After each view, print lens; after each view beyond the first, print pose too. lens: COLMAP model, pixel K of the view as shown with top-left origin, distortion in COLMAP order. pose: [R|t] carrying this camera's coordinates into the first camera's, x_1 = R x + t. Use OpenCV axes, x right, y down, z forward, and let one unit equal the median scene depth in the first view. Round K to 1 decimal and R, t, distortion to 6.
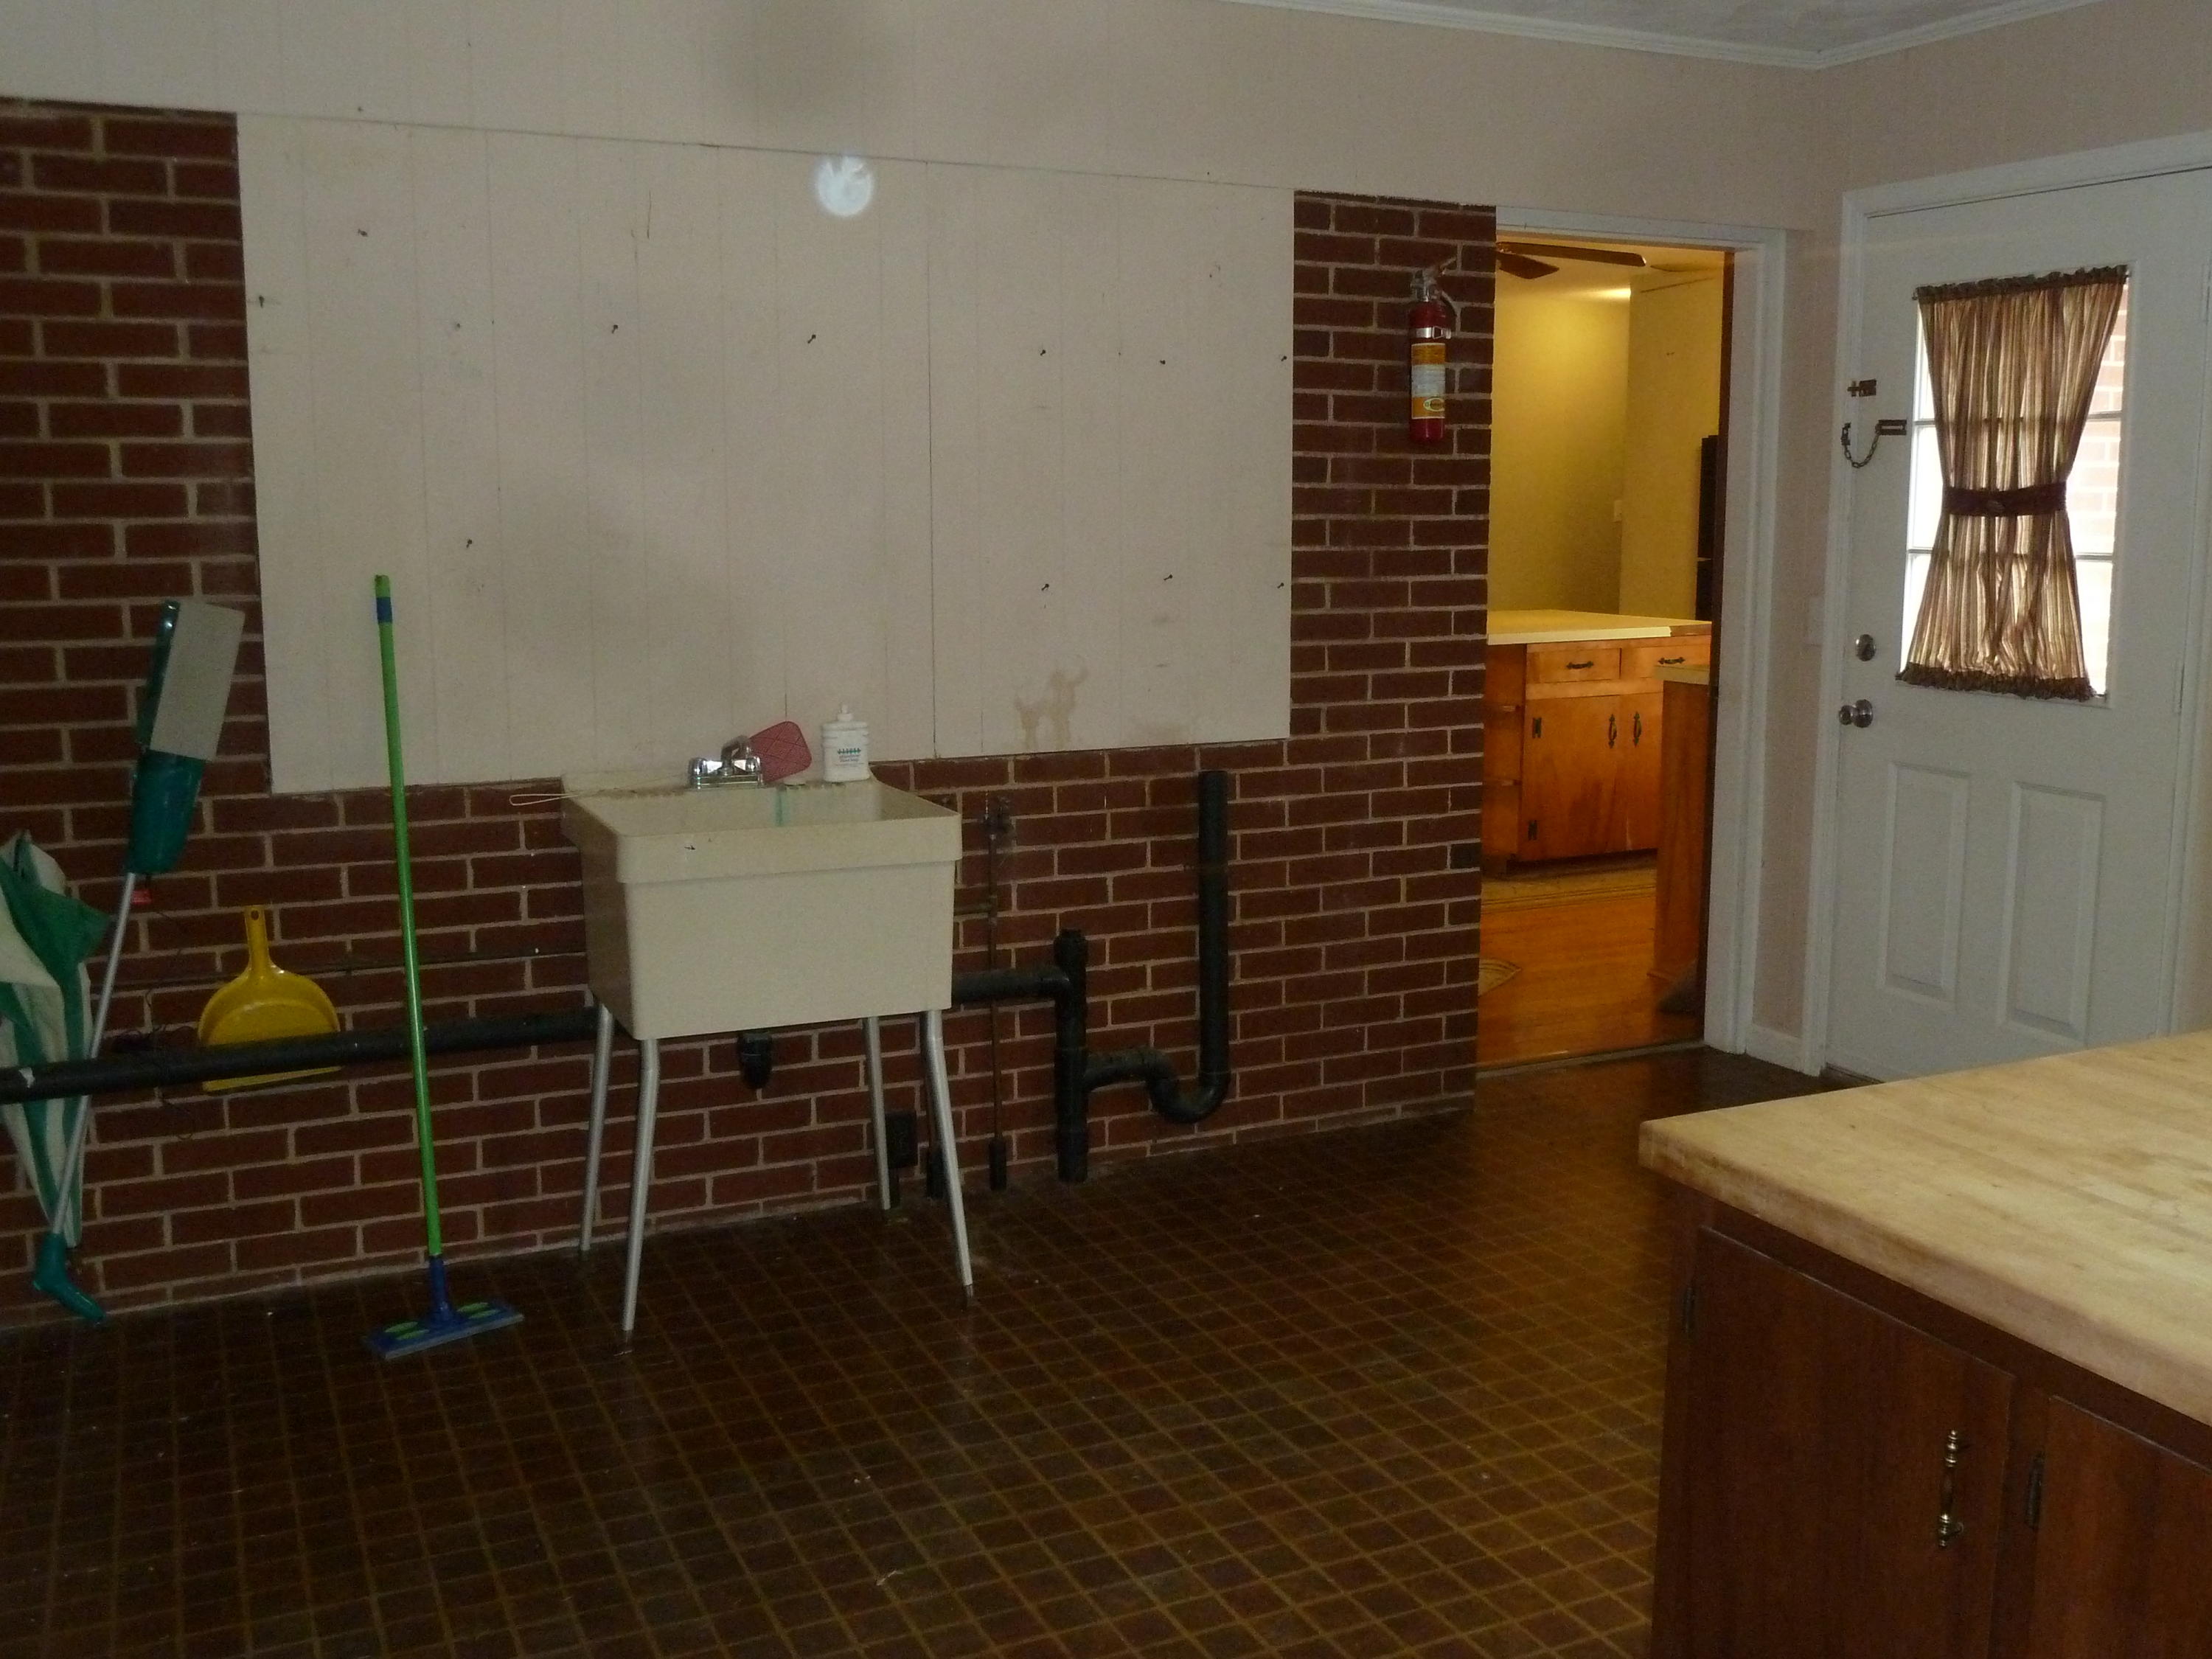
lens RADIAL K [[2123.4, 0, 1108.3], [0, 2123.4, 826.3], [0, 0, 1]] dist [-0.026213, 0.000000]
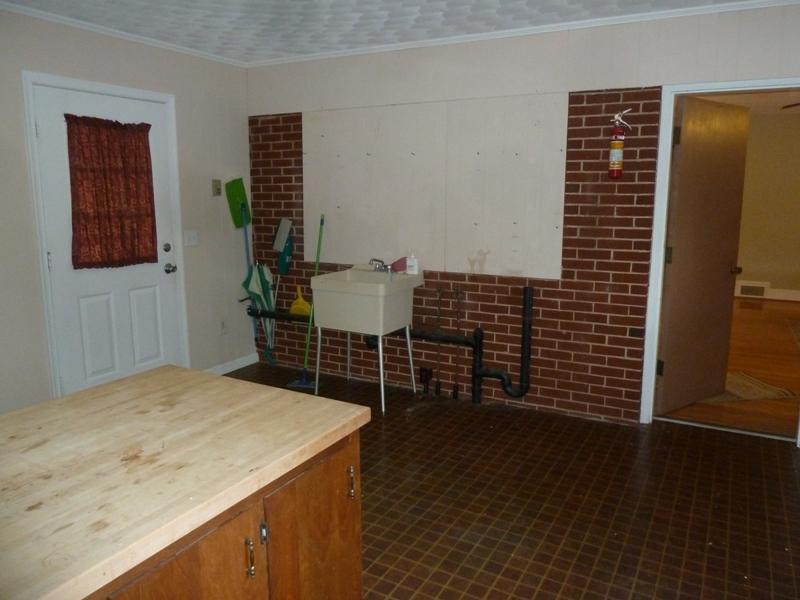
lens RADIAL K [[600.8, 0, 401.2], [0, 600.8, 301.6], [0, 0, 1]] dist [-0.024303, -0.000857]
pose [[0.574131, 0.144105, -0.805982, 0.646651], [-0.128452, 0.988053, 0.085156, -0.054917], [0.808625, 0.054639, 0.585782, 0.340980]]
